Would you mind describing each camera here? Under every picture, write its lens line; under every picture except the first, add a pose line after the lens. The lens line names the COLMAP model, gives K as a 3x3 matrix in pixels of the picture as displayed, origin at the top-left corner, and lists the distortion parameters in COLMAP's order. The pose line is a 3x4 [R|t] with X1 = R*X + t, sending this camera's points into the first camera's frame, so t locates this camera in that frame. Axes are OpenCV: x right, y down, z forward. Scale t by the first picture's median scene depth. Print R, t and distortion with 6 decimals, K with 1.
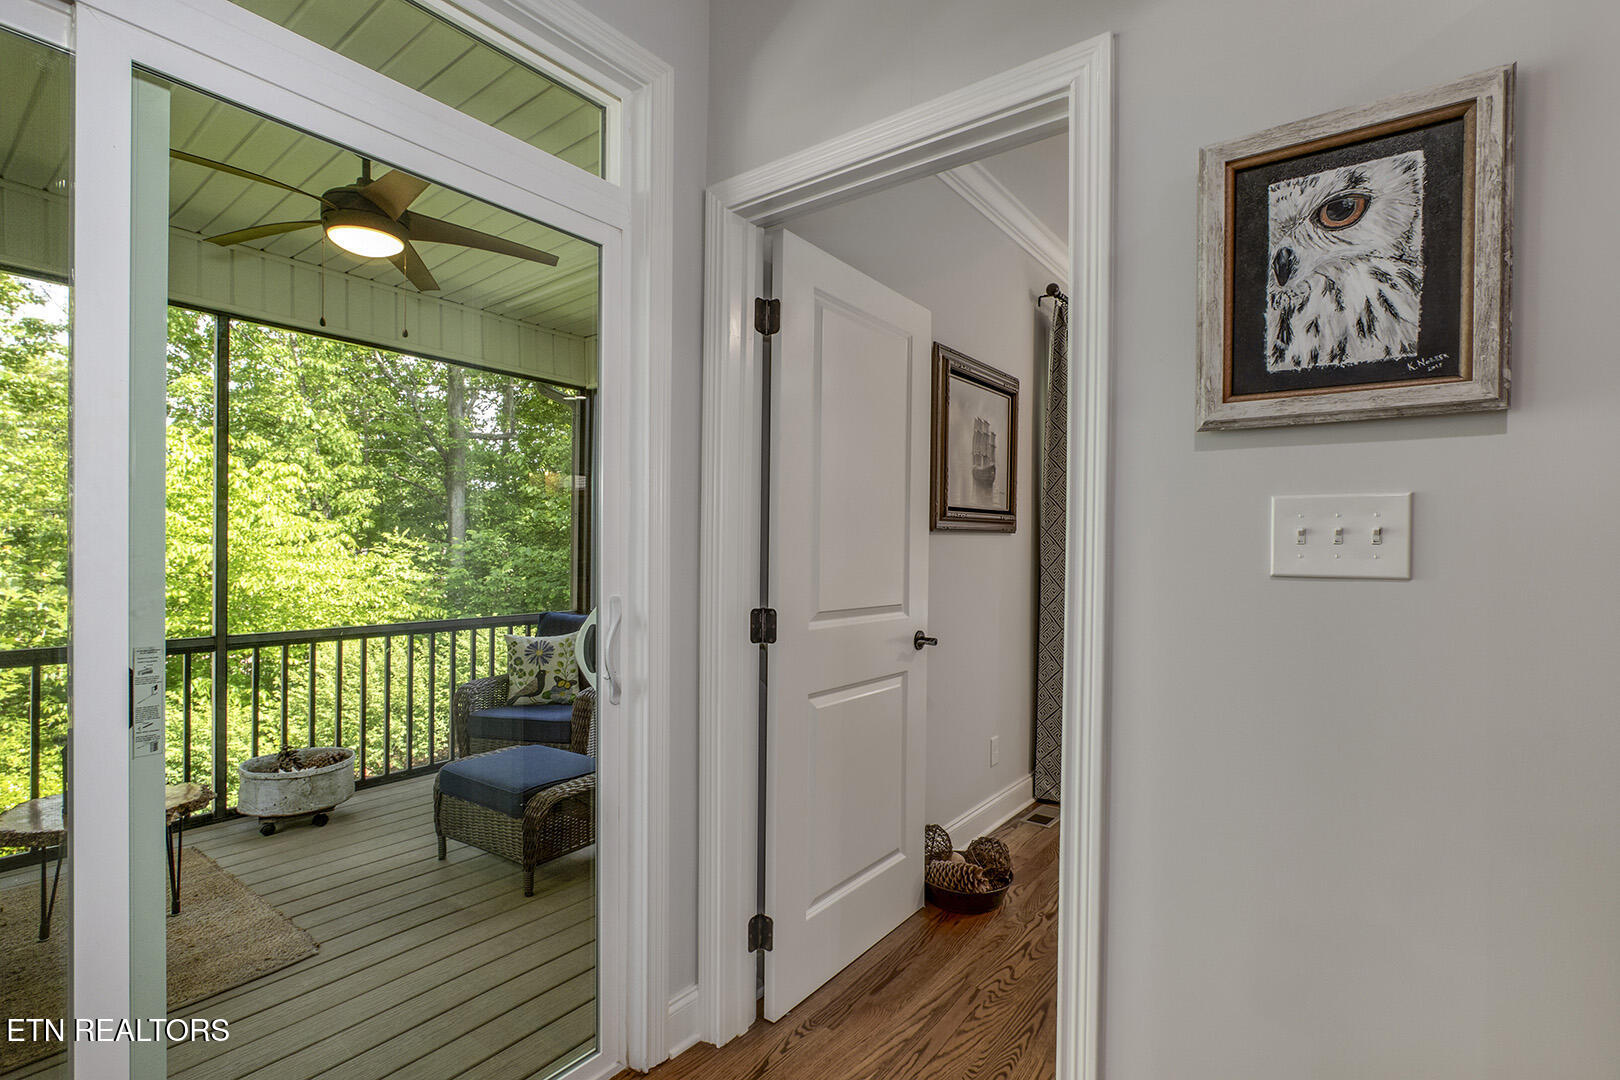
lens RADIAL K [[757.7, 0, 817.4], [0, 757.7, 551.4], [0, 0, 1]] dist [-0.023458, 0.003264]
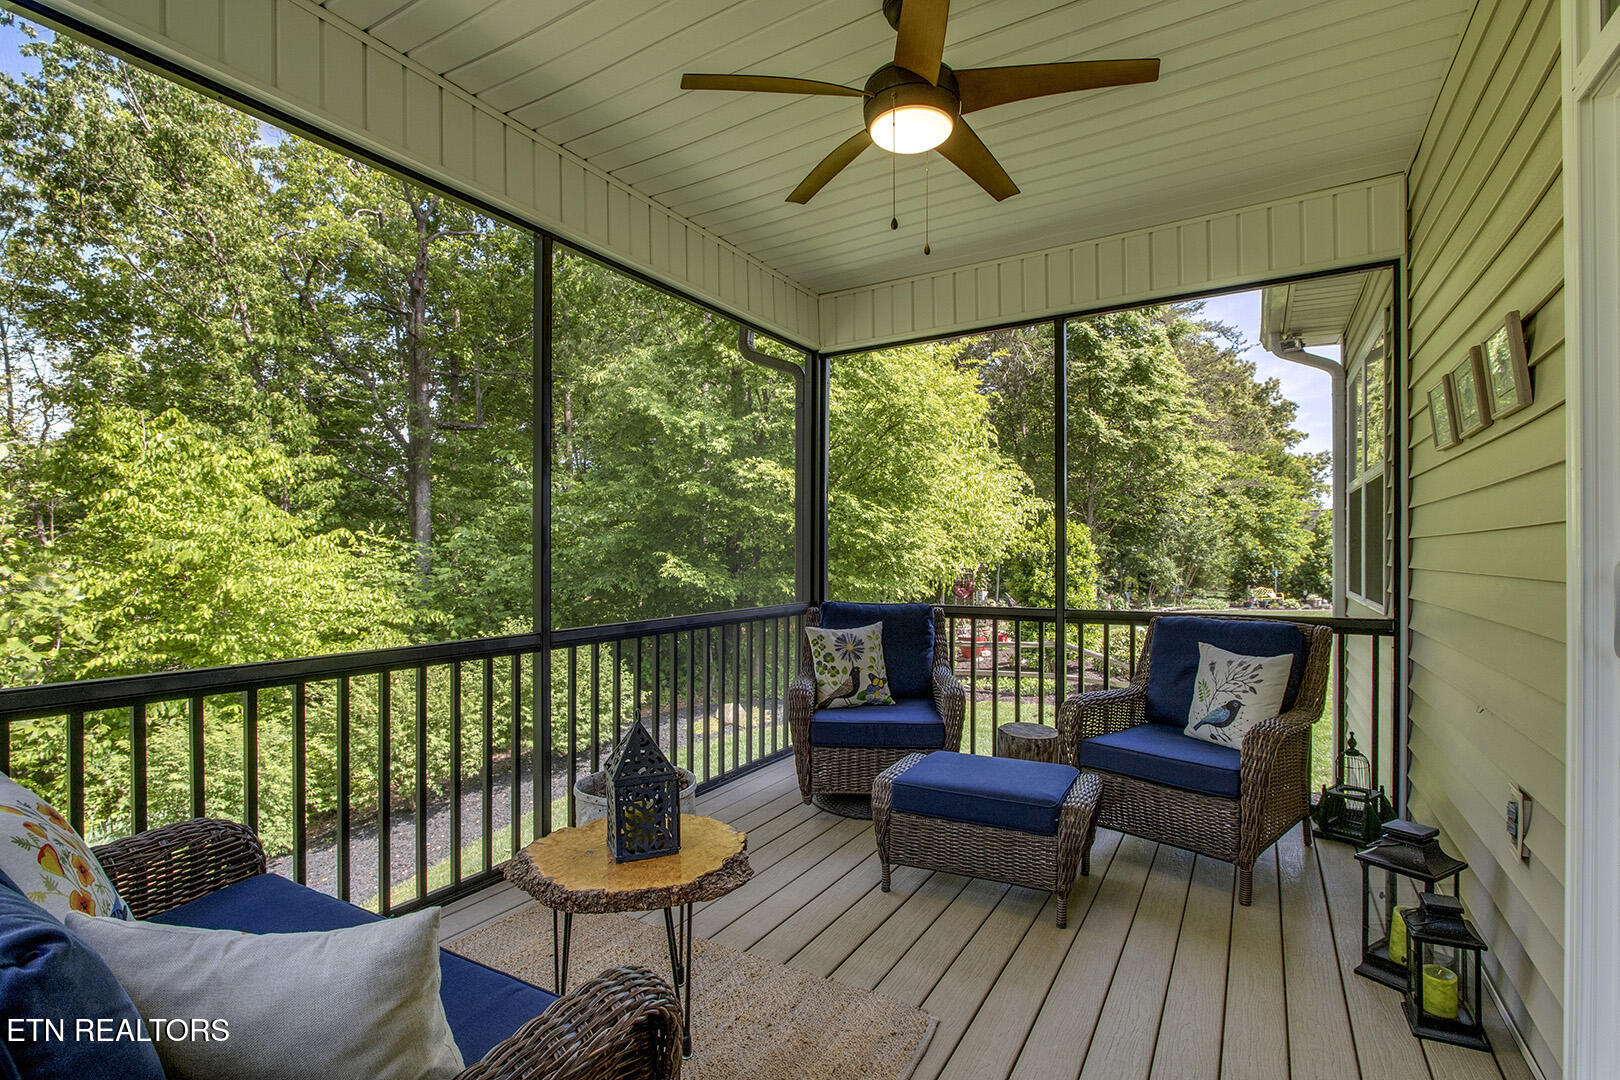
lens RADIAL K [[757.7, 0, 816.3], [0, 757.7, 545.4], [0, 0, 1]] dist [-0.023458, 0.003264]
pose [[0.991709, -0.010720, 0.128056, -0.313979], [0.011440, 0.999923, -0.004886, 0.011404], [-0.127993, 0.006310, 0.991755, 0.076718]]
